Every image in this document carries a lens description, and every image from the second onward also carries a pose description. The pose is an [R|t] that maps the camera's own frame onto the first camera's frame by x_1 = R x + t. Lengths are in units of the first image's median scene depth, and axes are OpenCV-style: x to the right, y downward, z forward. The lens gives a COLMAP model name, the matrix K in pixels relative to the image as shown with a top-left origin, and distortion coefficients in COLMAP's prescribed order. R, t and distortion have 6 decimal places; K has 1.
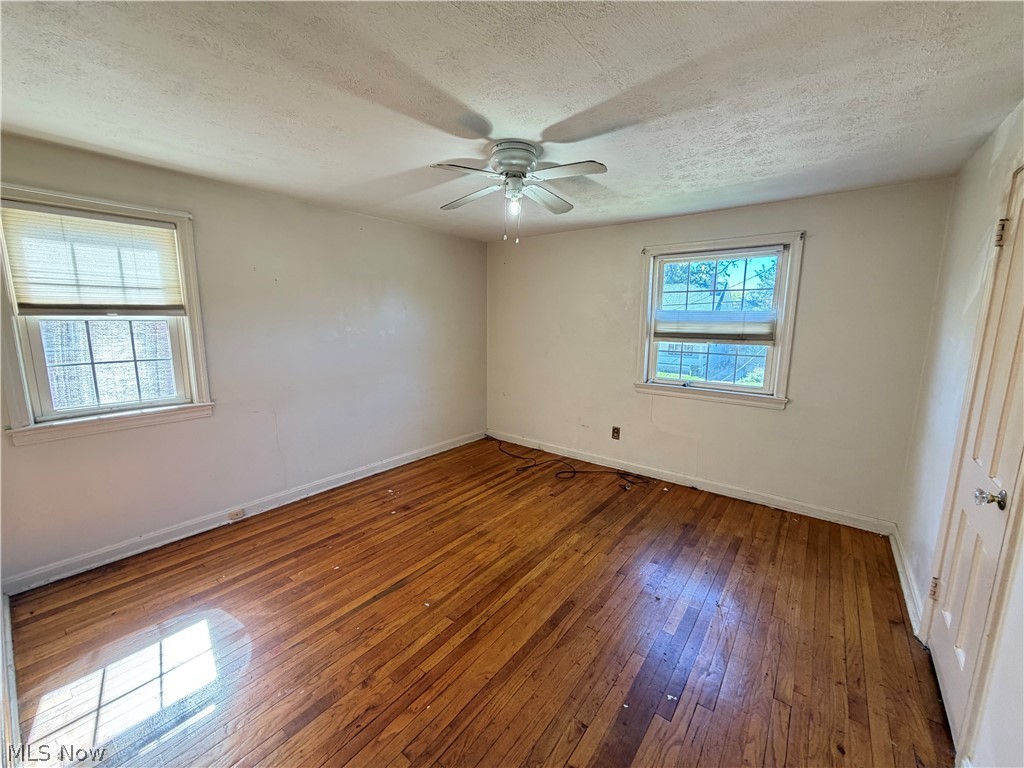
lens RADIAL K [[408.4, 0, 509.5], [0, 408.4, 384.9], [0, 0, 1]] dist [0.000286, -0.000152]
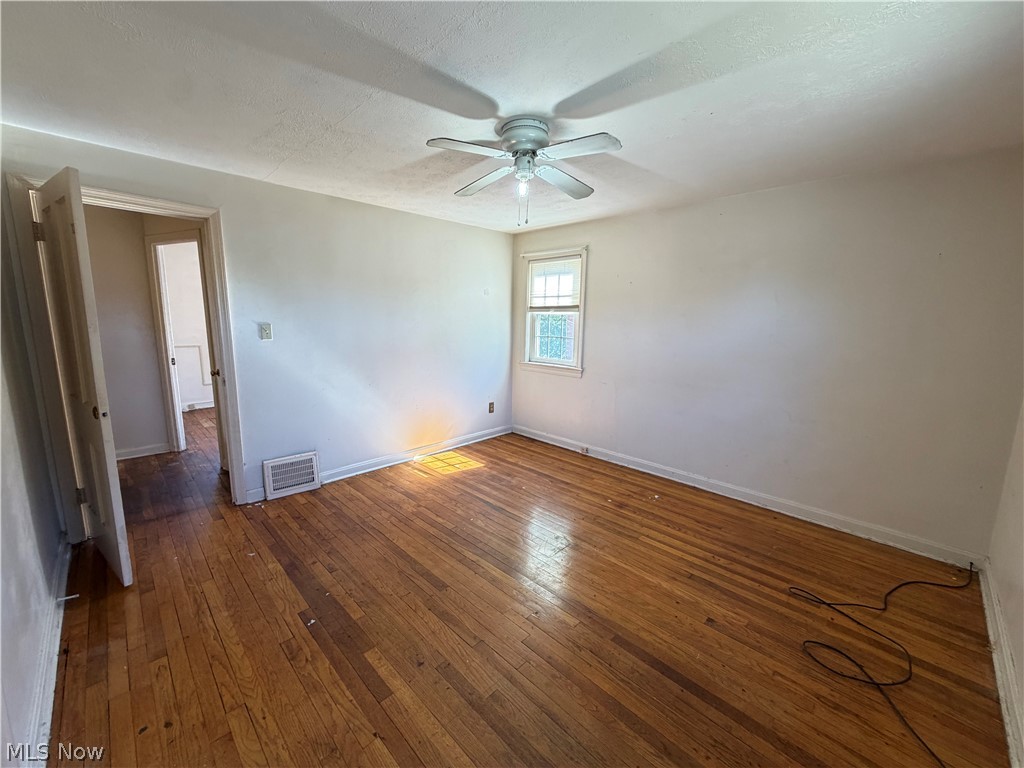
lens RADIAL K [[408.4, 0, 509.5], [0, 408.4, 384.9], [0, 0, 1]] dist [0.000286, -0.000152]
pose [[-0.127717, 0.152283, -0.980050, 0.712596], [-0.180495, 0.968073, 0.173943, -0.102568], [0.975249, 0.199109, -0.096153, 0.797738]]
